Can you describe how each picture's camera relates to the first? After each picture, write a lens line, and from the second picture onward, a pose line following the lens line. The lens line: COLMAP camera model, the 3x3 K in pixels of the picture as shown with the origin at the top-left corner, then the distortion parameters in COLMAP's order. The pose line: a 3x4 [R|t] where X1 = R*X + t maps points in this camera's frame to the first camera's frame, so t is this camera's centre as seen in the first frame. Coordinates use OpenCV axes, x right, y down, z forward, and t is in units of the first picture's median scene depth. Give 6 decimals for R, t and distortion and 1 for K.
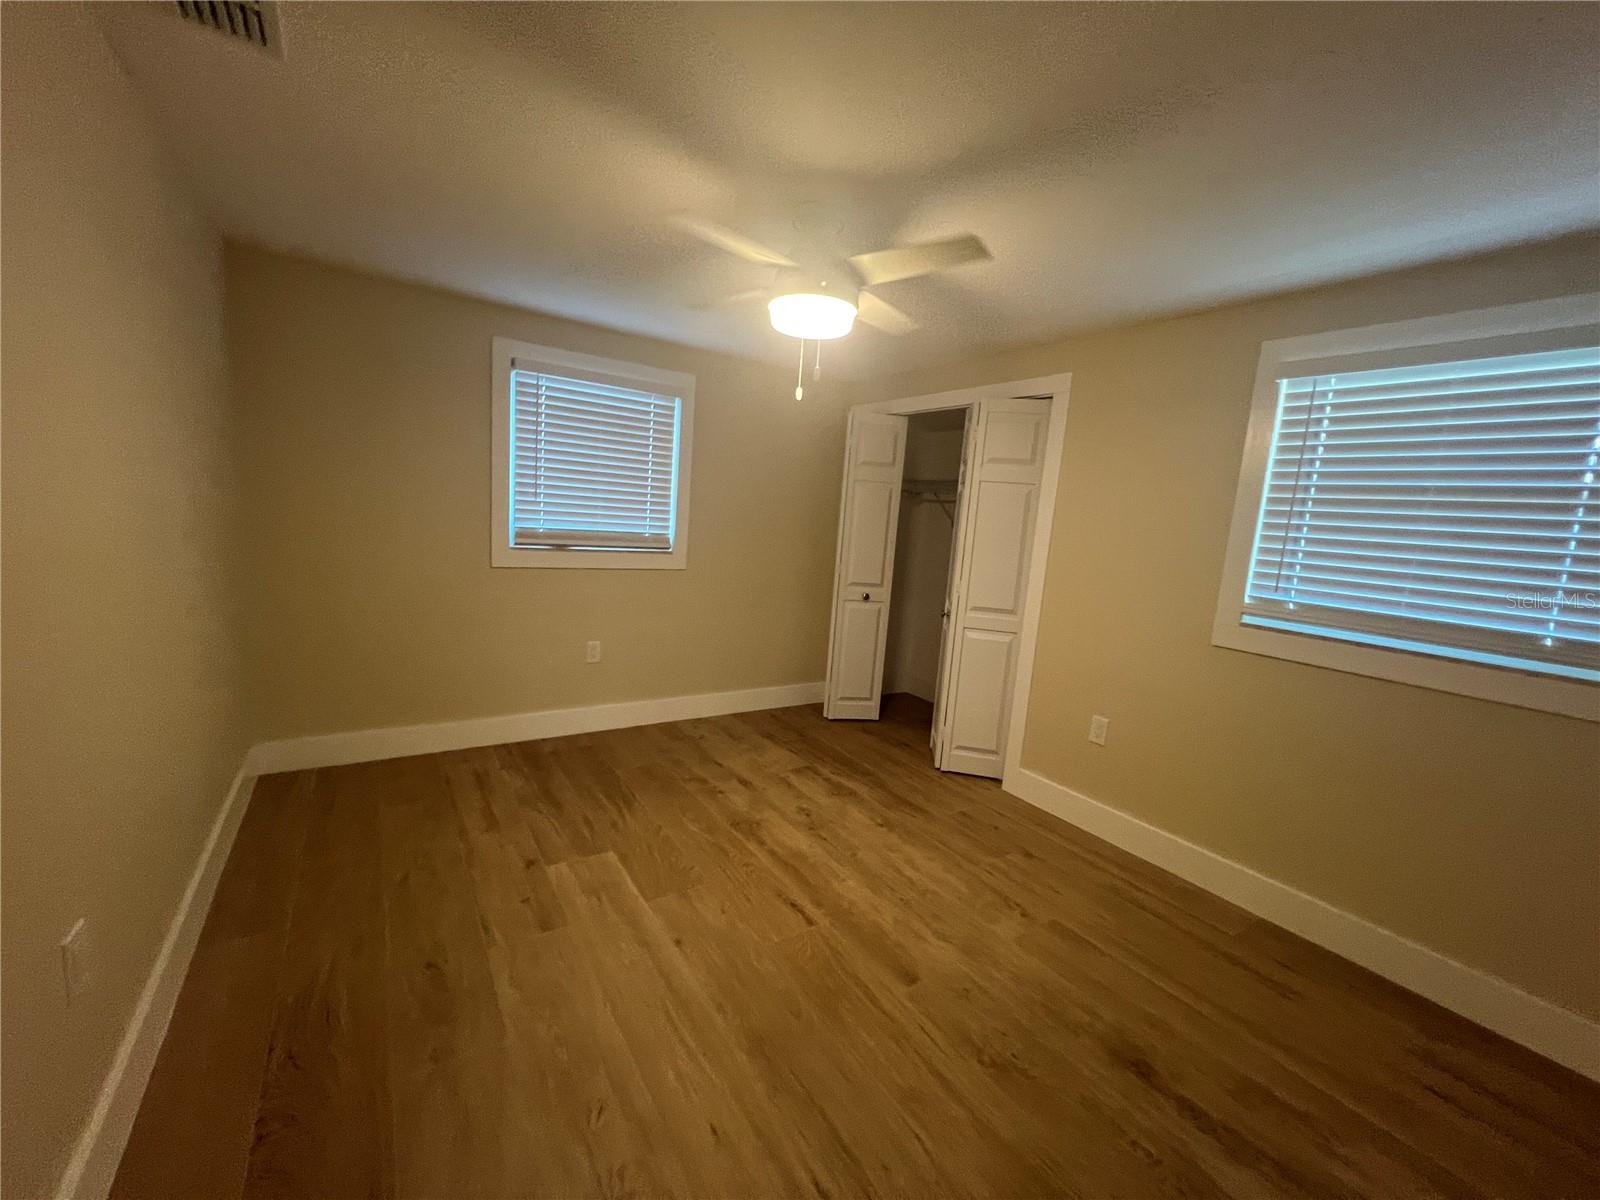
lens RADIAL K [[642.0, 0, 800.5], [0, 642.0, 605.1], [0, 0, 1]] dist [-0.001609, 0.000044]
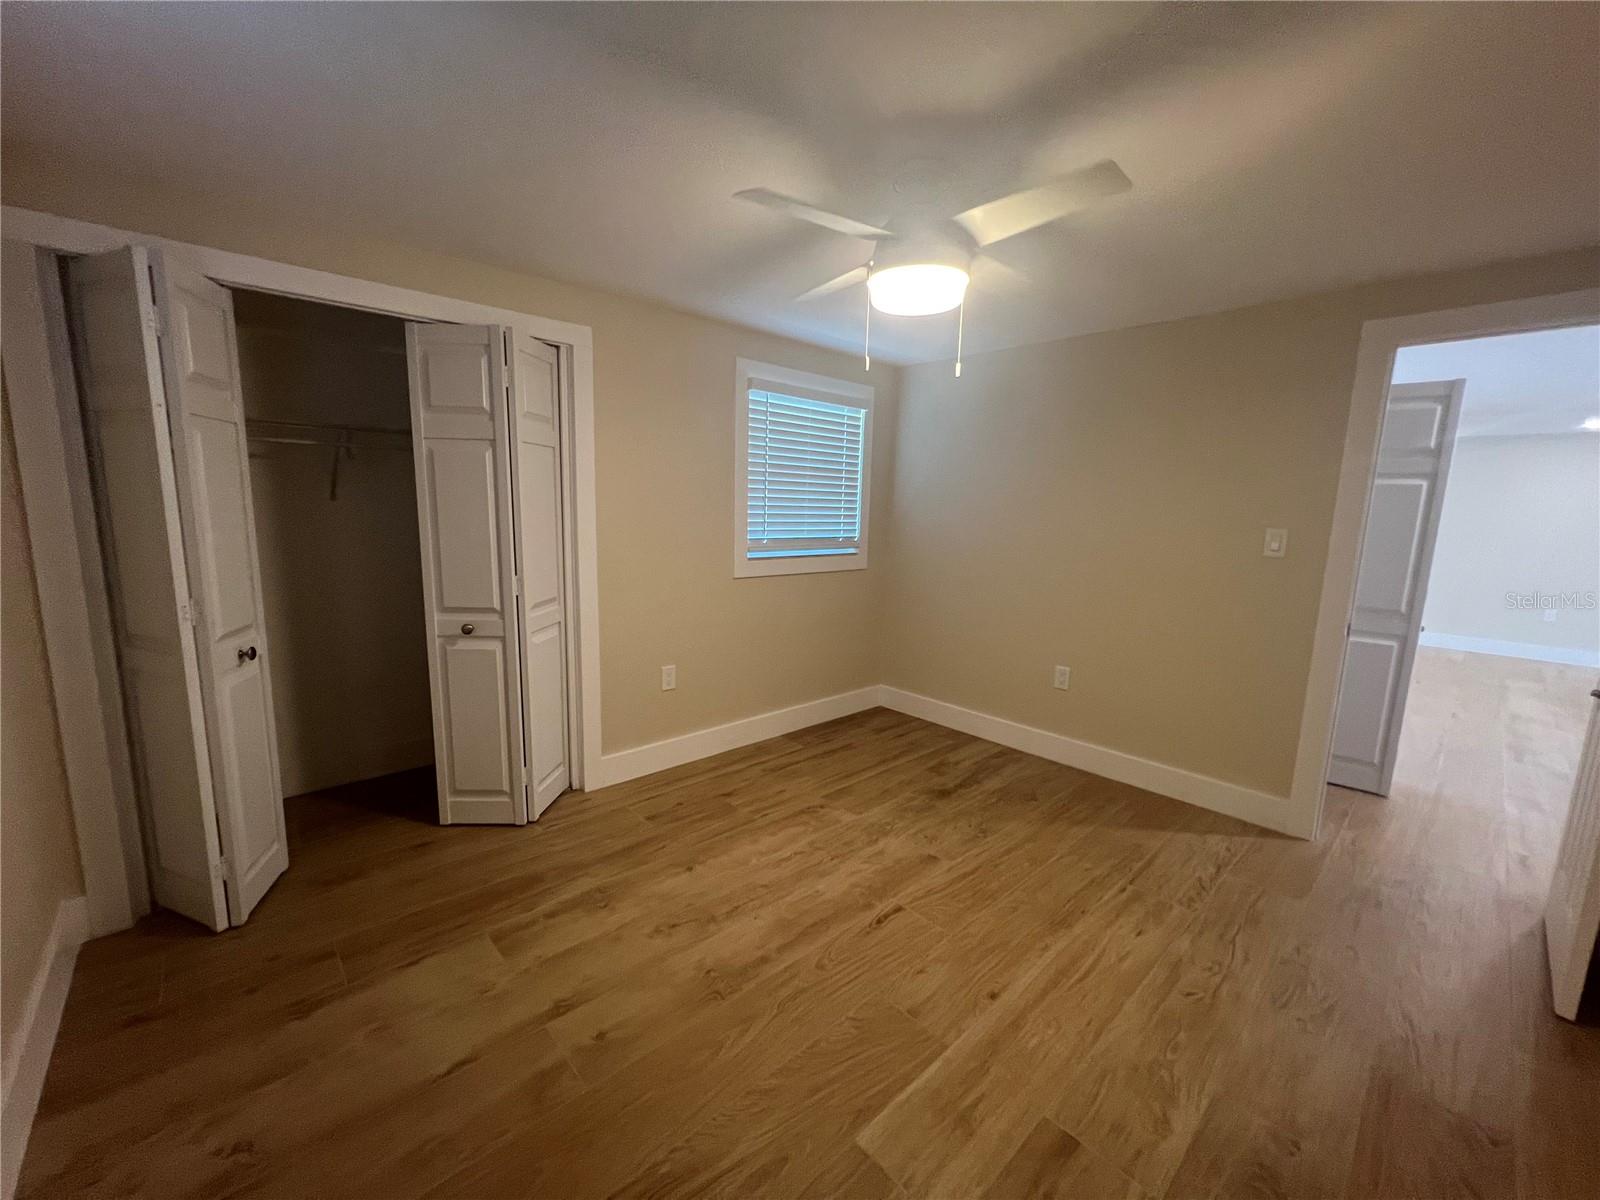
lens RADIAL K [[642.0, 0, 800.5], [0, 642.0, 605.1], [0, 0, 1]] dist [-0.001609, 0.000044]
pose [[-0.158958, -0.230583, 0.959981, -0.694874], [0.107030, 0.962589, 0.248931, -0.203812], [-0.981467, 0.142316, -0.128332, 1.019012]]
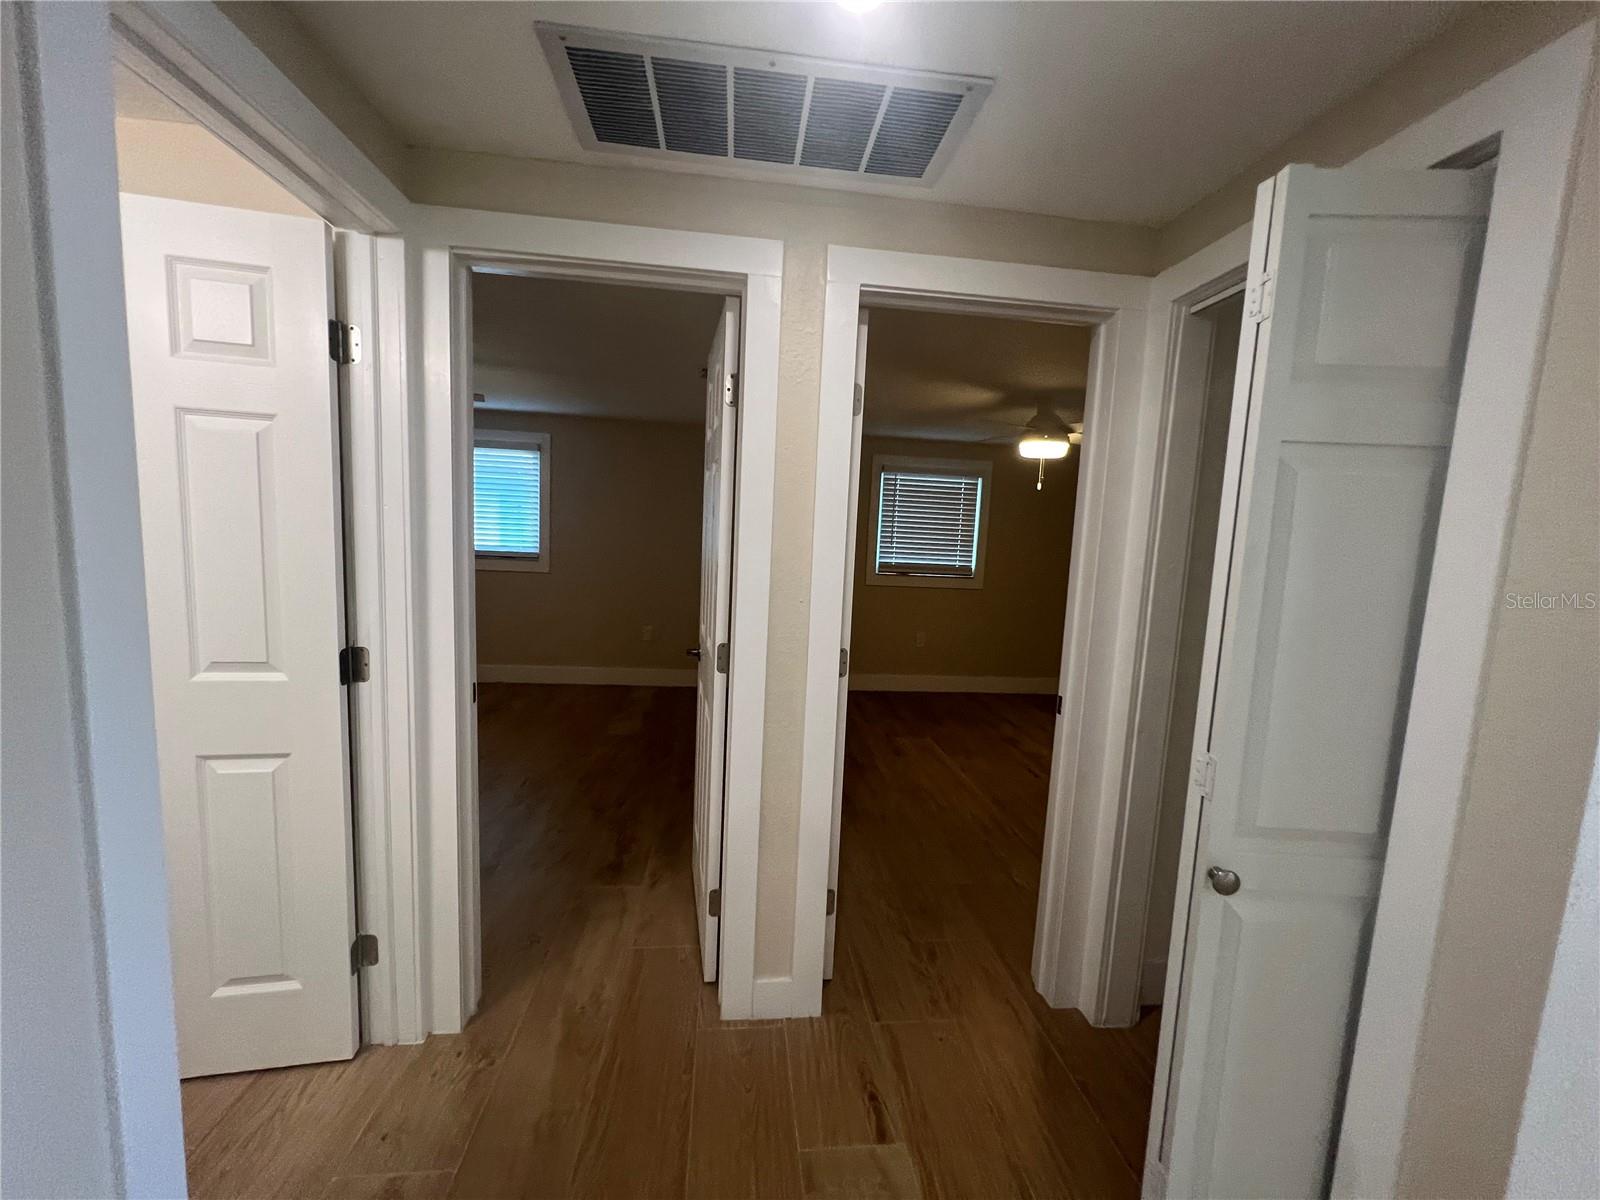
lens RADIAL K [[640.6, 0, 799.9], [0, 640.6, 603.3], [0, 0, 1]] dist [-0.001434, 0.000185]
pose [[0.885825, 0.017511, -0.463688, 0.203649], [-0.047052, 0.997527, -0.052217, 0.111591], [0.461627, 0.068073, 0.884458, -0.763869]]
